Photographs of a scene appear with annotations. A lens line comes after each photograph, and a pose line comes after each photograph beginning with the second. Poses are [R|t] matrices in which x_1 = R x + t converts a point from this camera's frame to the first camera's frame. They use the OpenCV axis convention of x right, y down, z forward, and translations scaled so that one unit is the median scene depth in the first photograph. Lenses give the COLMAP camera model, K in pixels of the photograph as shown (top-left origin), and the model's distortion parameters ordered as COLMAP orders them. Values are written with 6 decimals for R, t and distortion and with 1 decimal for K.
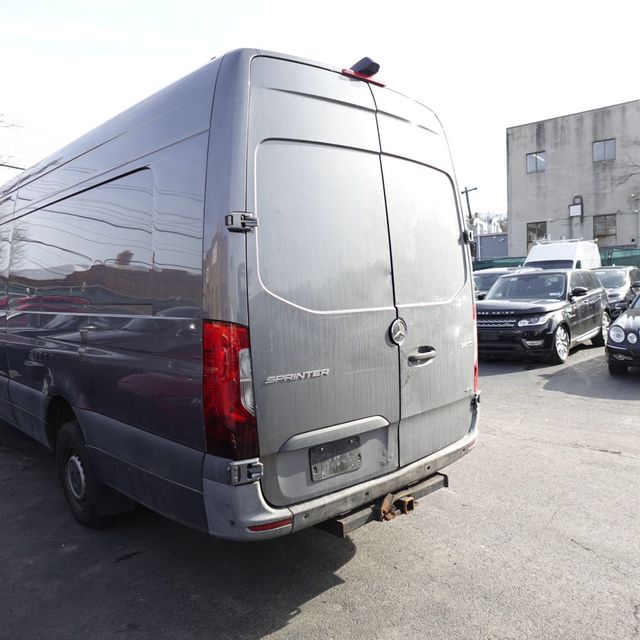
lens RADIAL K [[541.7, 0, 317.0], [0, 541.7, 323.0], [0, 0, 1]] dist [-0.006302, 0.007885]
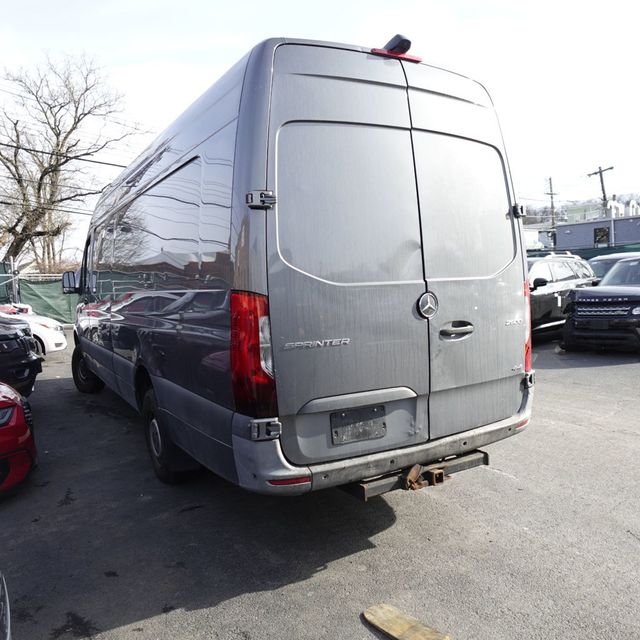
lens RADIAL K [[541.7, 0, 317.0], [0, 541.7, 323.0], [0, 0, 1]] dist [-0.006302, 0.007885]
pose [[0.975684, 0.010603, -0.218927, 0.169611], [-0.007348, 0.999850, 0.015677, 0.034810], [0.219061, -0.013687, 0.975615, -0.031674]]
